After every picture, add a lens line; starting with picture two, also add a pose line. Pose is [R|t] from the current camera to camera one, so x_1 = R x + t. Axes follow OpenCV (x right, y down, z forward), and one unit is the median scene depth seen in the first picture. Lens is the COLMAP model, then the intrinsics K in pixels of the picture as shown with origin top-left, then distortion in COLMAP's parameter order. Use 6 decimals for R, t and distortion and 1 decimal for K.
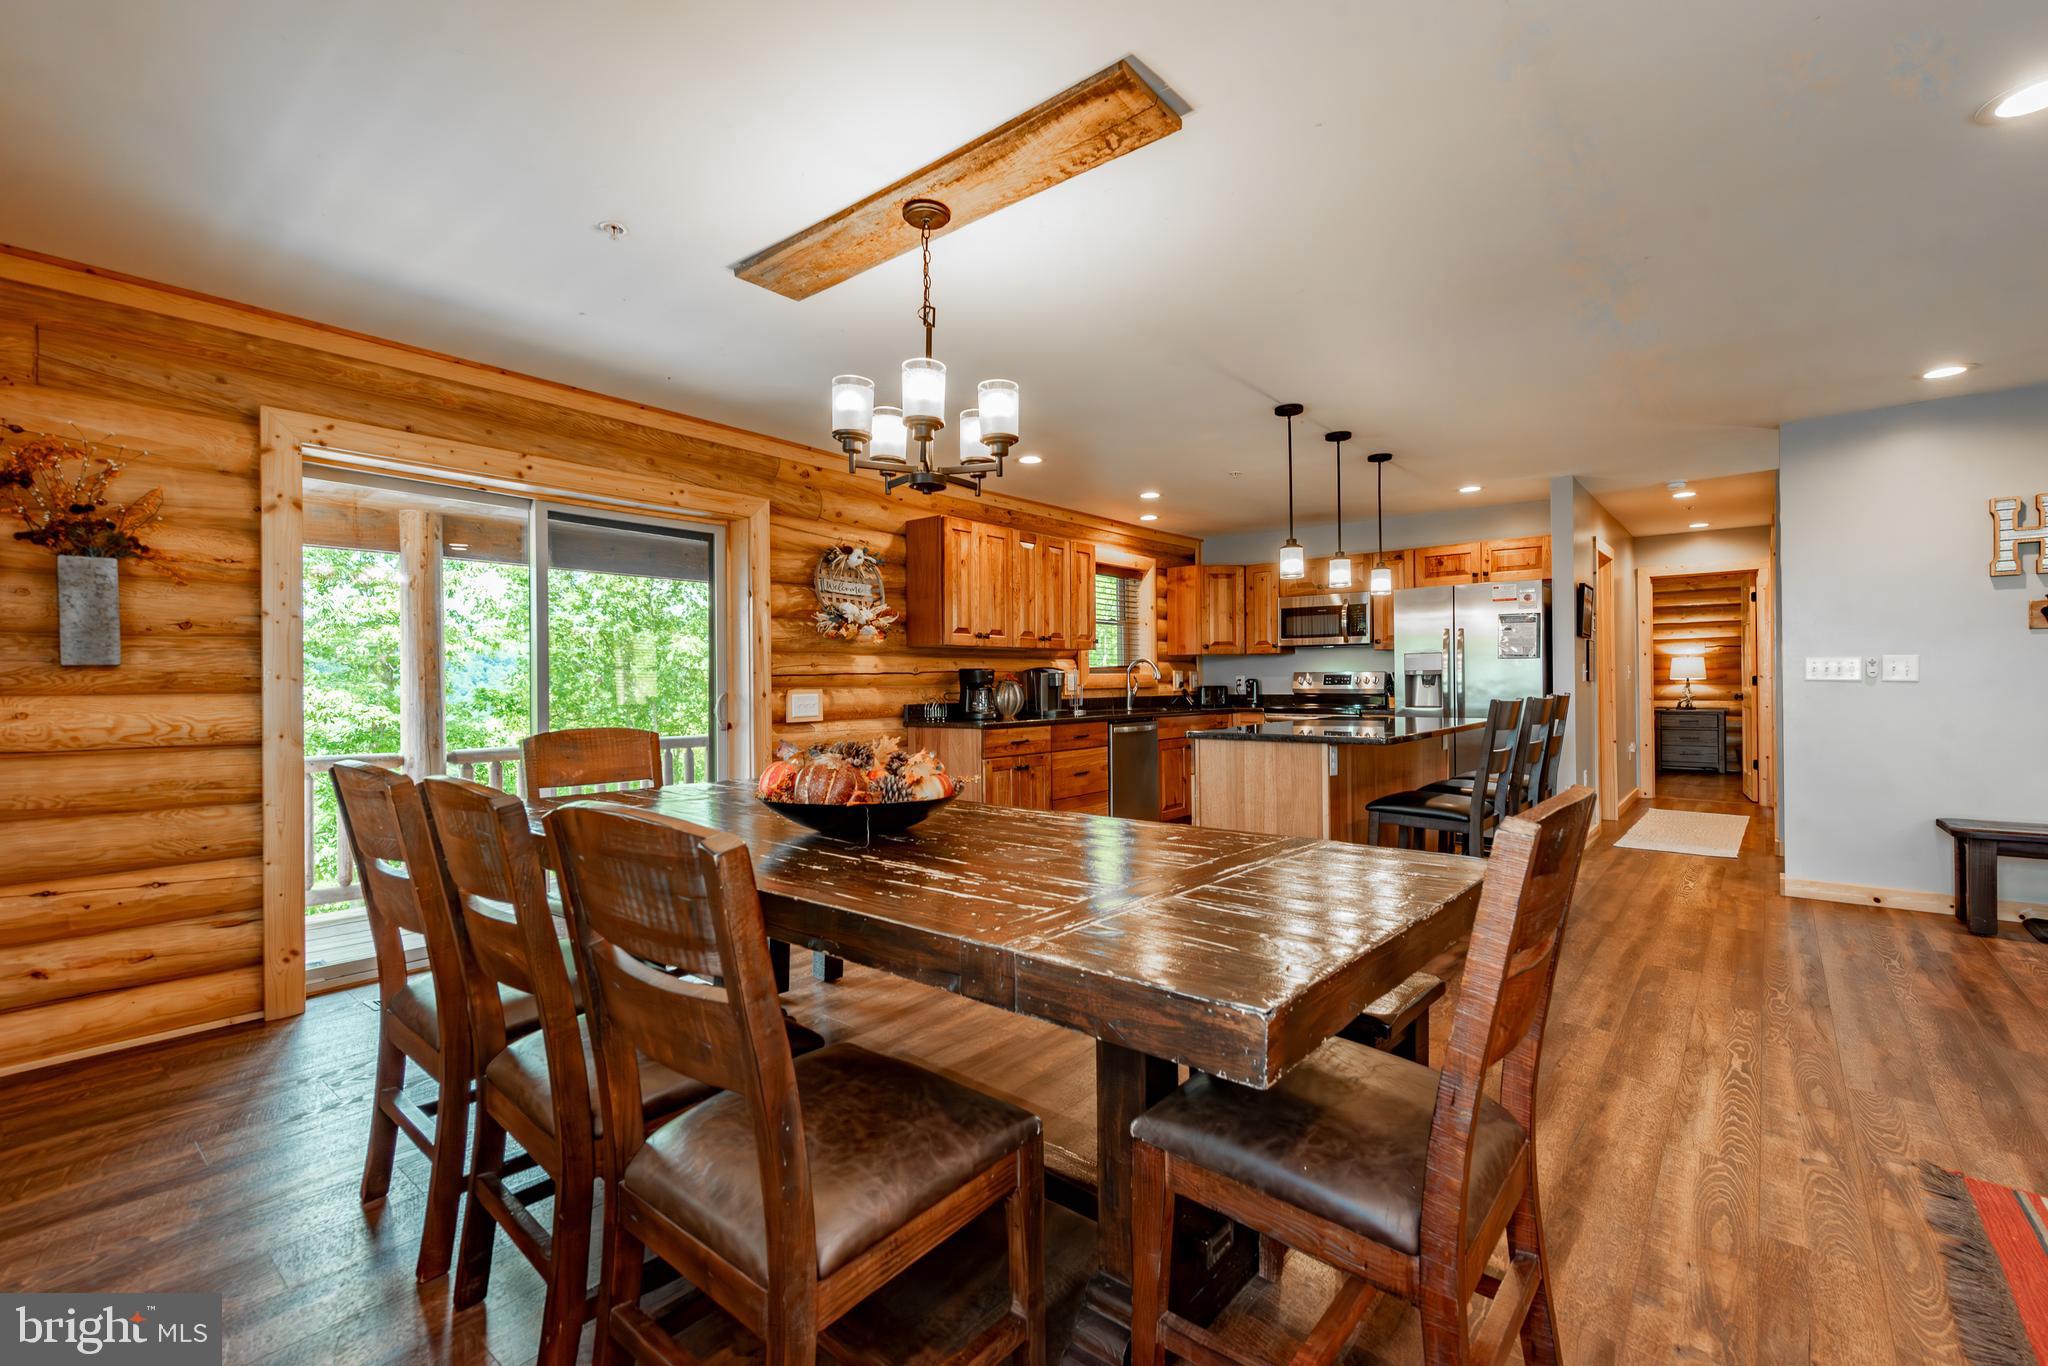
lens RADIAL K [[877.5, 0, 1047.0], [0, 877.5, 682.9], [0, 0, 1]] dist [0.003147, -0.000005]
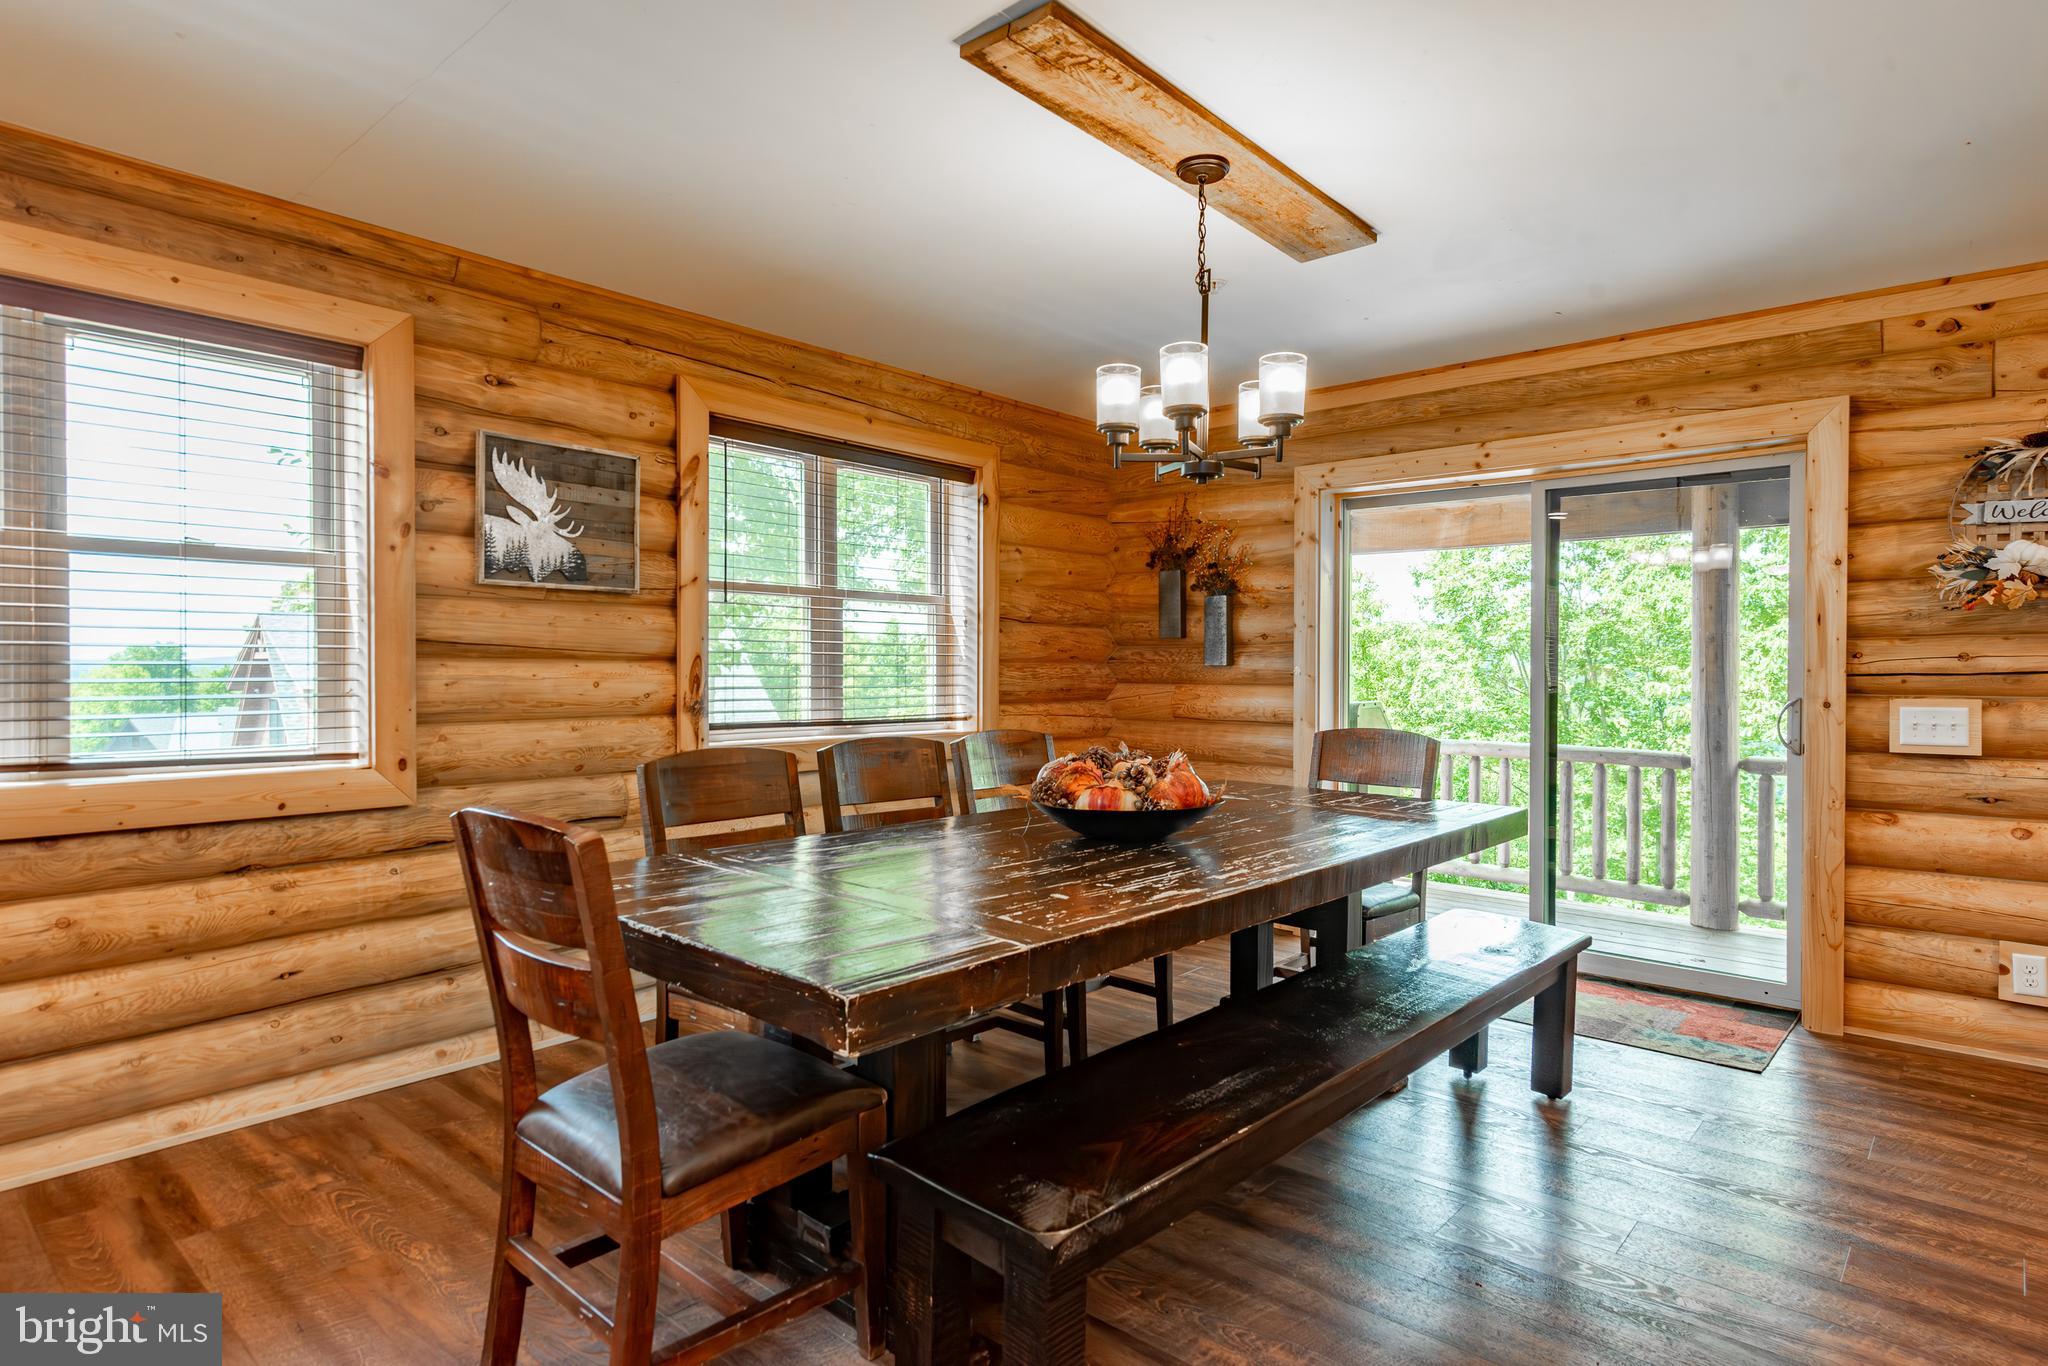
lens RADIAL K [[1095.9, 0, 1024.0], [0, 1095.9, 683.0], [0, 0, 1]] dist [0.008191, -0.001197]
pose [[-0.049969, 0.020431, -0.998542, 0.410041], [-0.002741, 0.999784, 0.020594, -0.013981], [0.998747, 0.003766, -0.049902, 0.364351]]
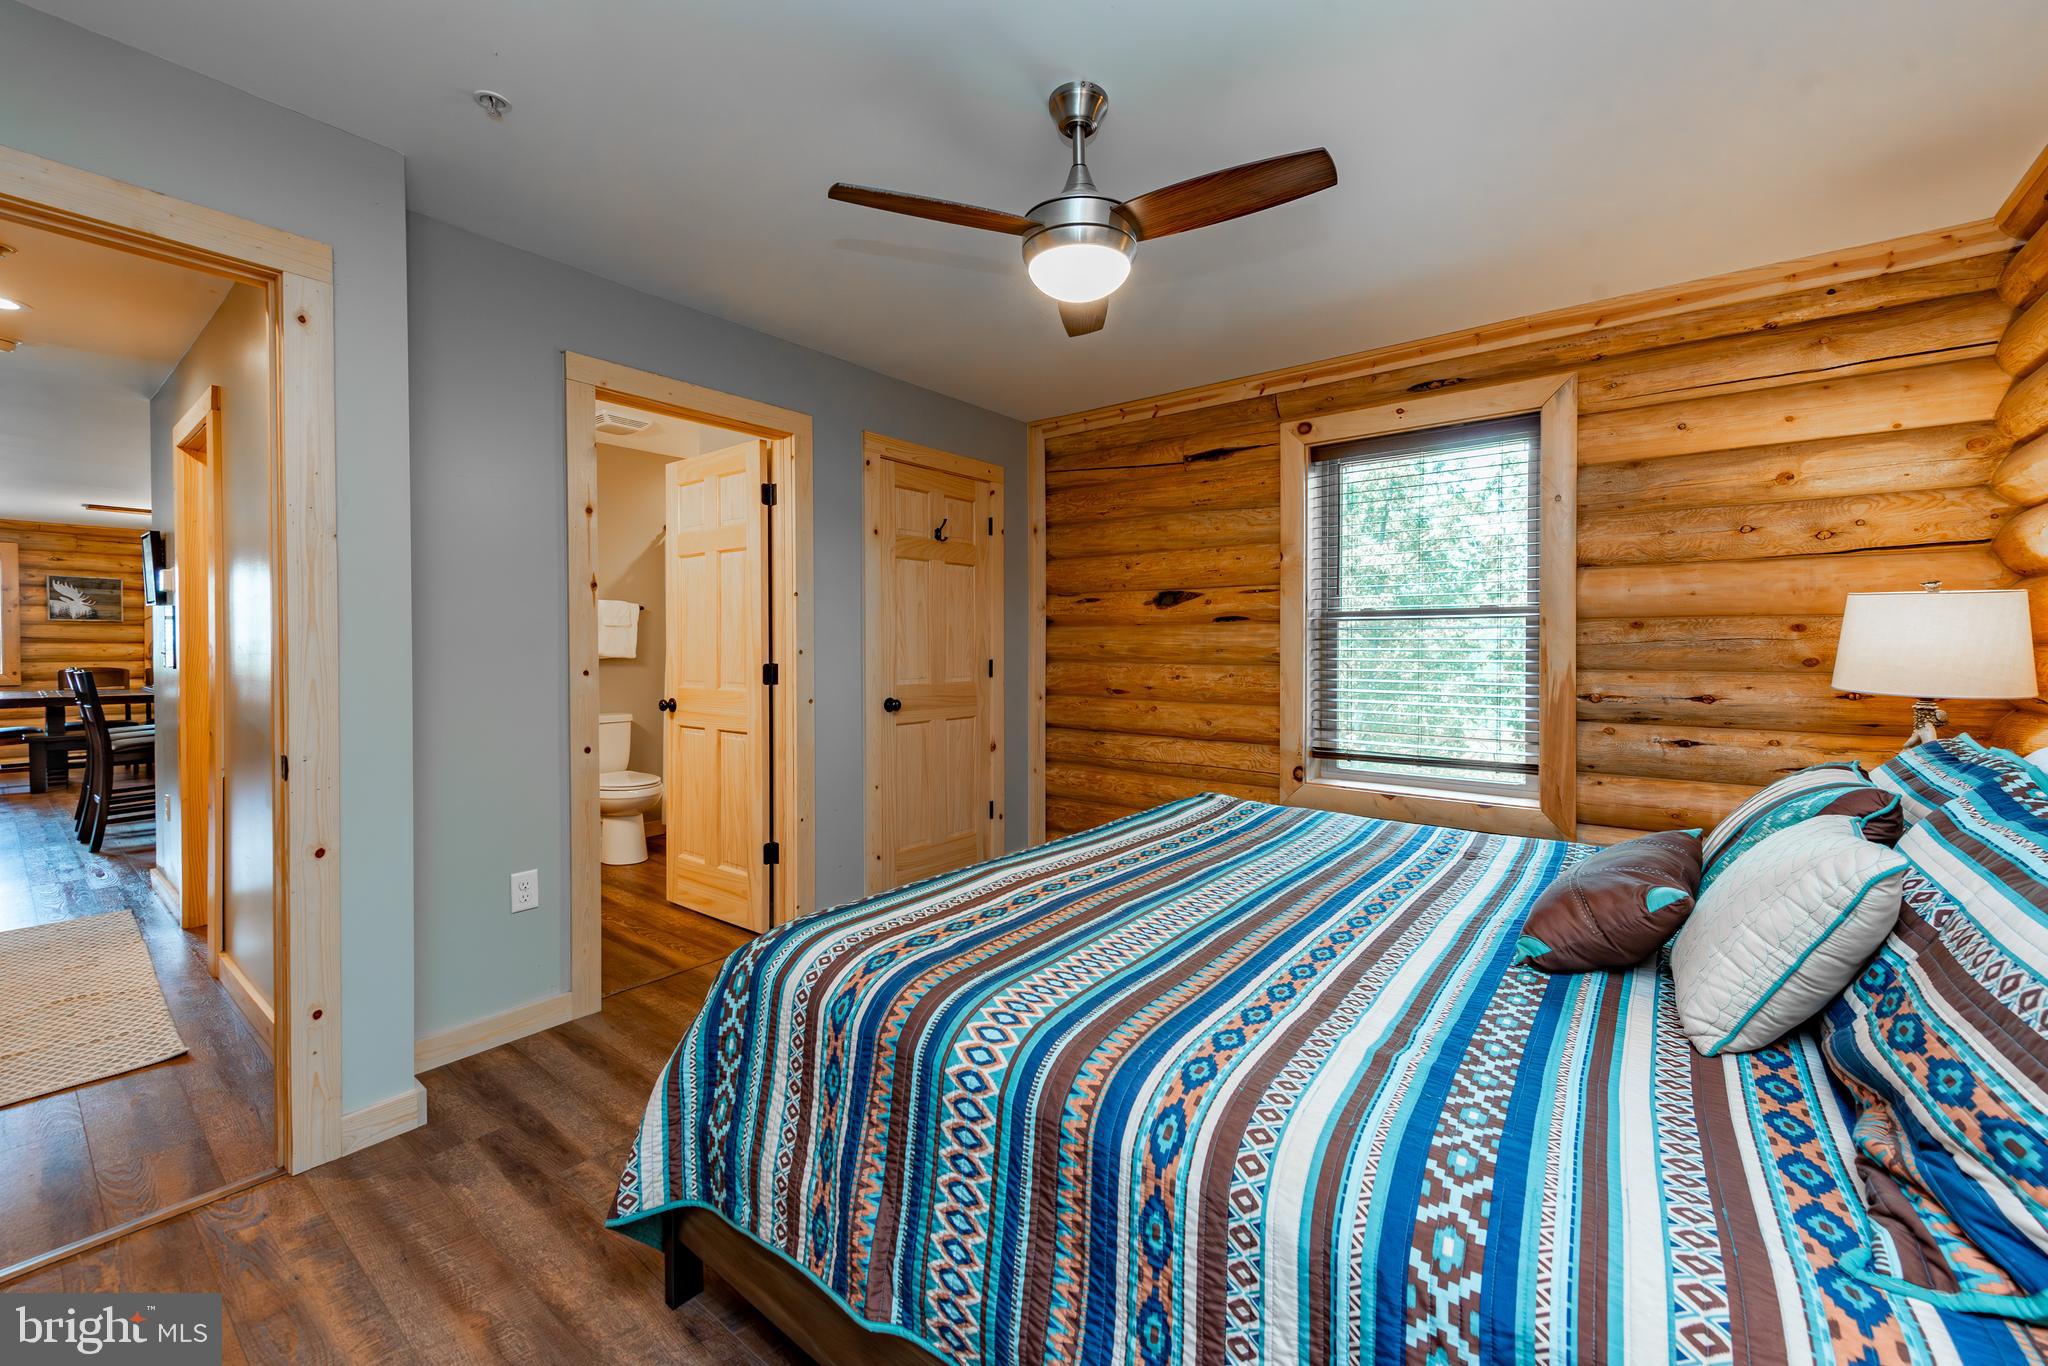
lens RADIAL K [[813.5, 0, 1048.6], [0, 813.5, 656.3], [0, 0, 1]] dist [0.015052, -0.005317]
pose [[0.025878, 0.024217, -0.999372, 1.366420], [-0.003210, 0.999703, 0.024142, -0.031201], [0.999660, 0.002583, 0.025948, 1.809958]]
